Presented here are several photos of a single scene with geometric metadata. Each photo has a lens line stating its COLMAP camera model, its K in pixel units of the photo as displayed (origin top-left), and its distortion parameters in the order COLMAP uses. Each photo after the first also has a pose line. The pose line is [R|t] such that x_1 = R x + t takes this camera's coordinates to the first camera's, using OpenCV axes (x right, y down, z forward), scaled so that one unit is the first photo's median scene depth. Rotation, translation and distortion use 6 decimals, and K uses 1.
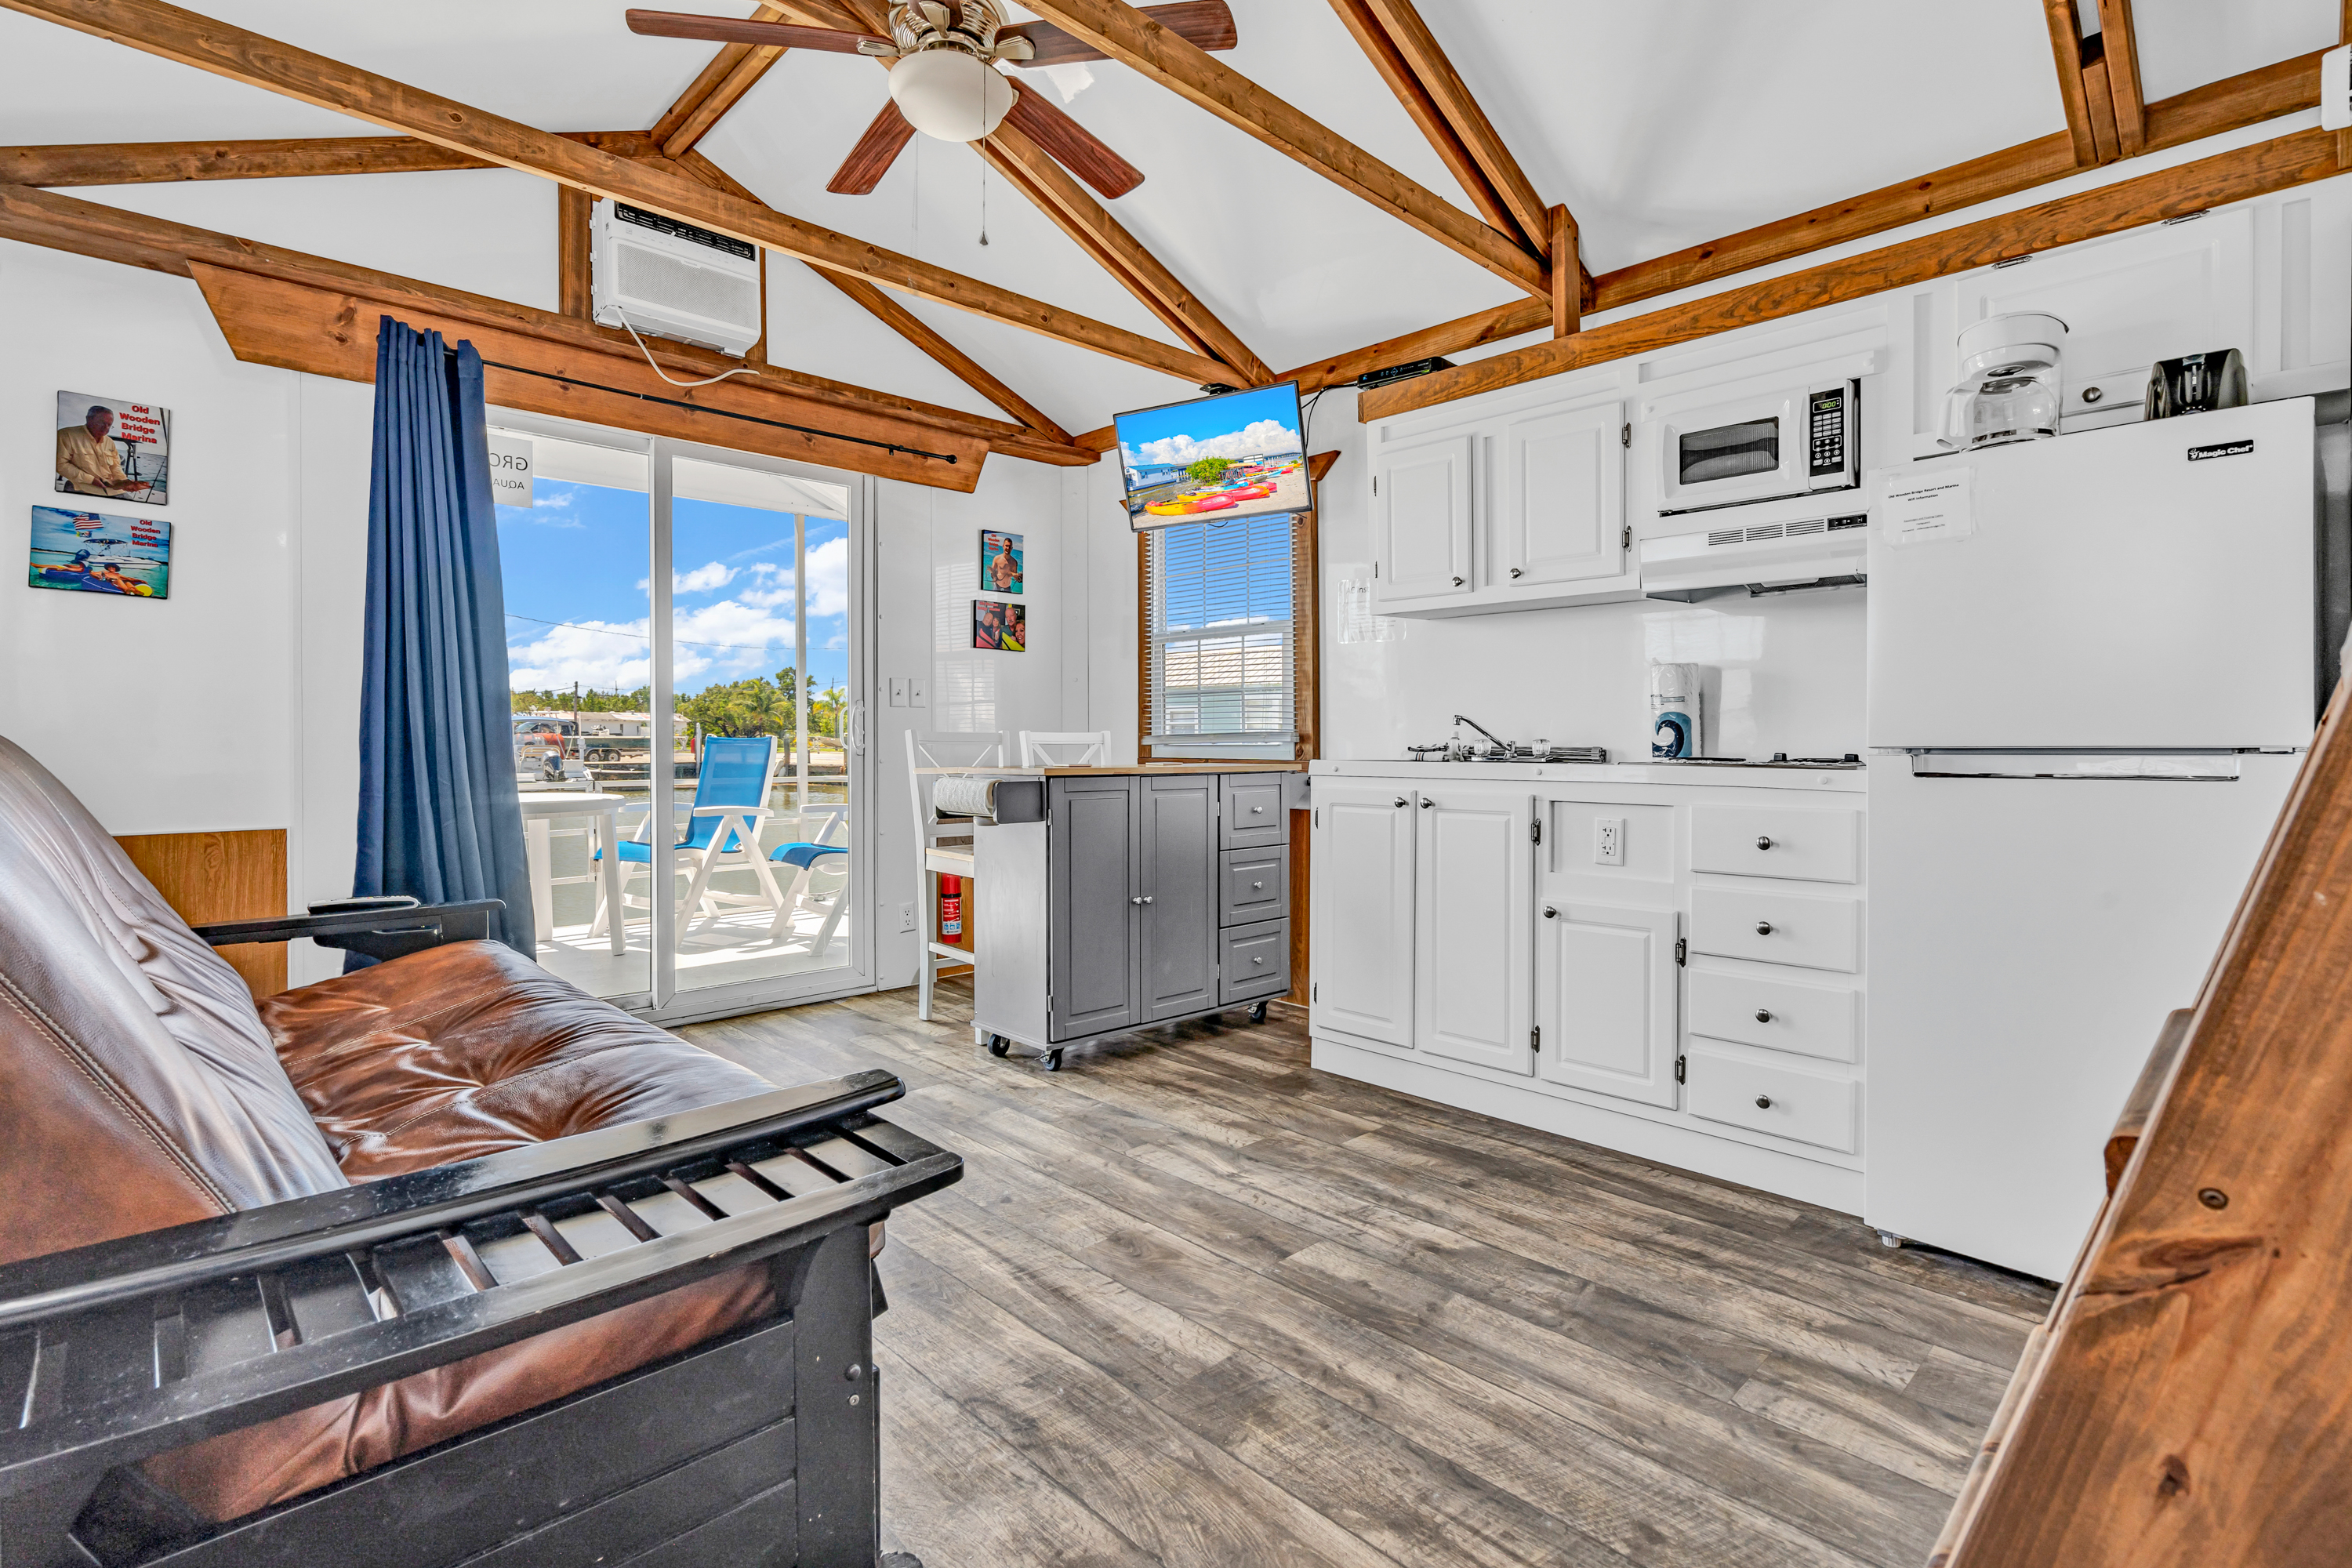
lens RADIAL K [[1090.7, 0, 1181.5], [0, 1090.7, 774.8], [0, 0, 1]] dist [-0.017554, -0.000349]
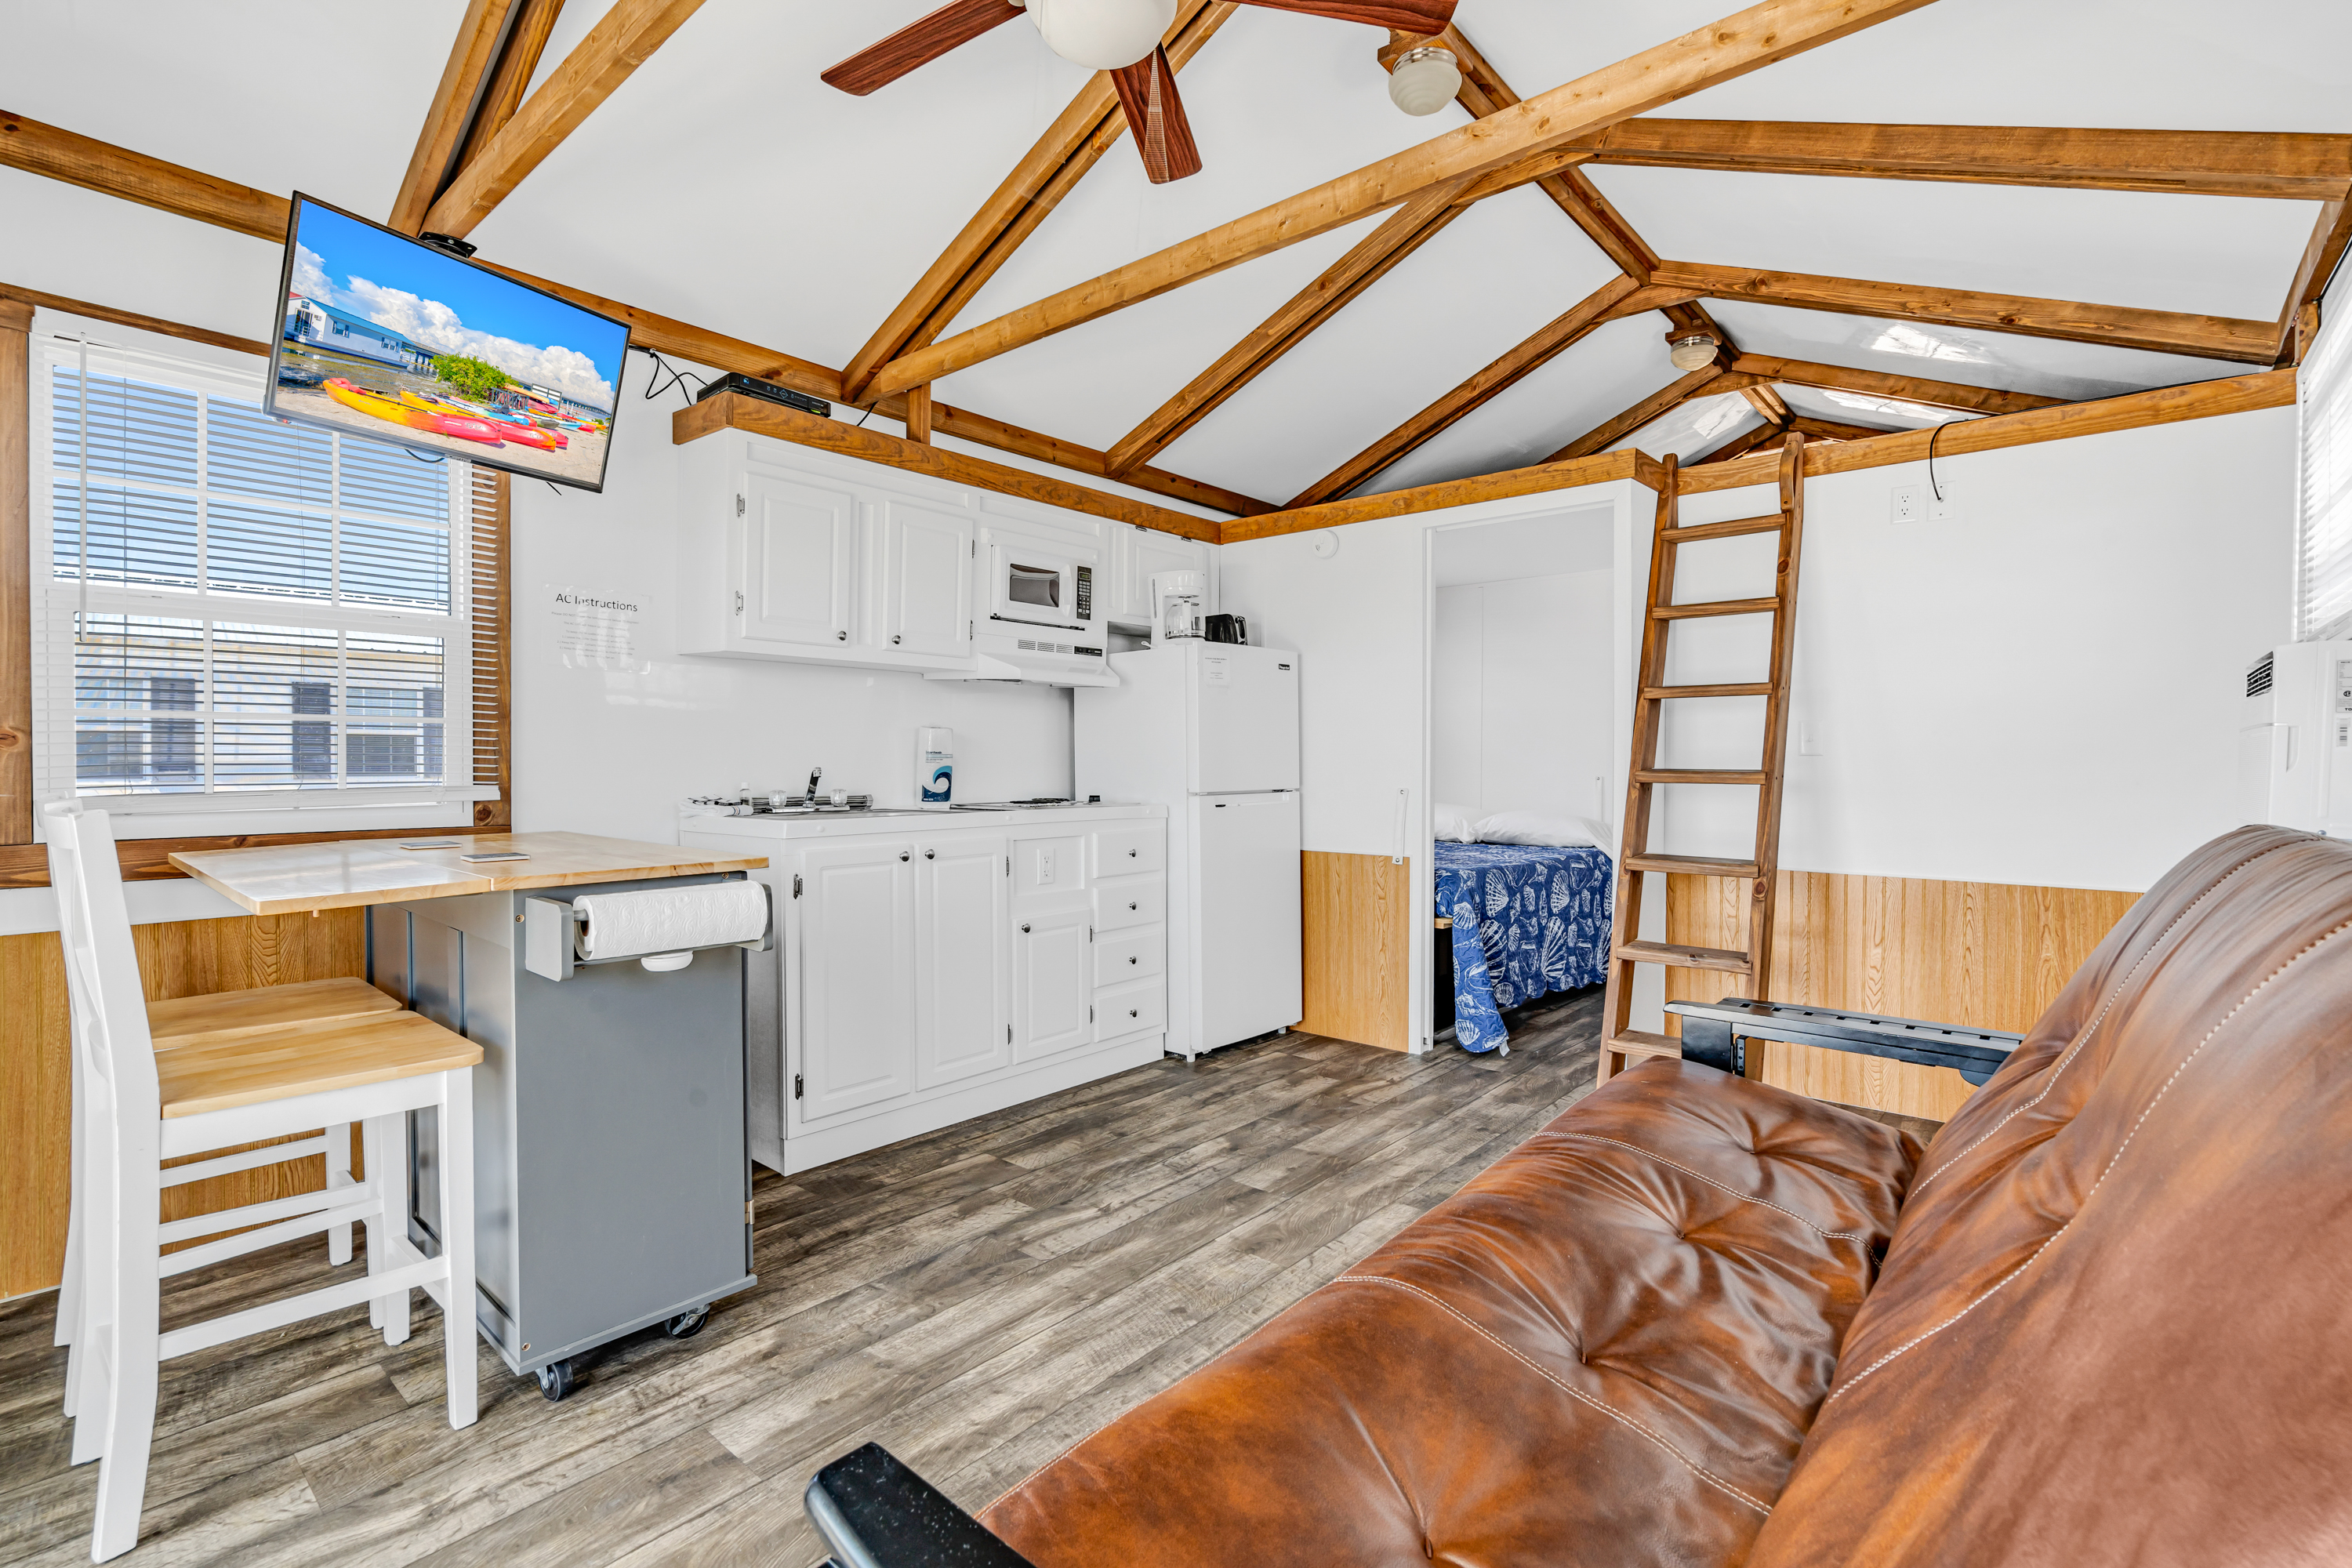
lens RADIAL K [[1090.7, 0, 1181.5], [0, 1090.7, 774.8], [0, 0, 1]] dist [-0.017554, -0.000349]
pose [[-0.102286, -0.015651, 0.994632, -1.005273], [0.025426, 0.999508, 0.018342, -0.074213], [-0.994430, 0.027166, -0.101838, 1.015529]]
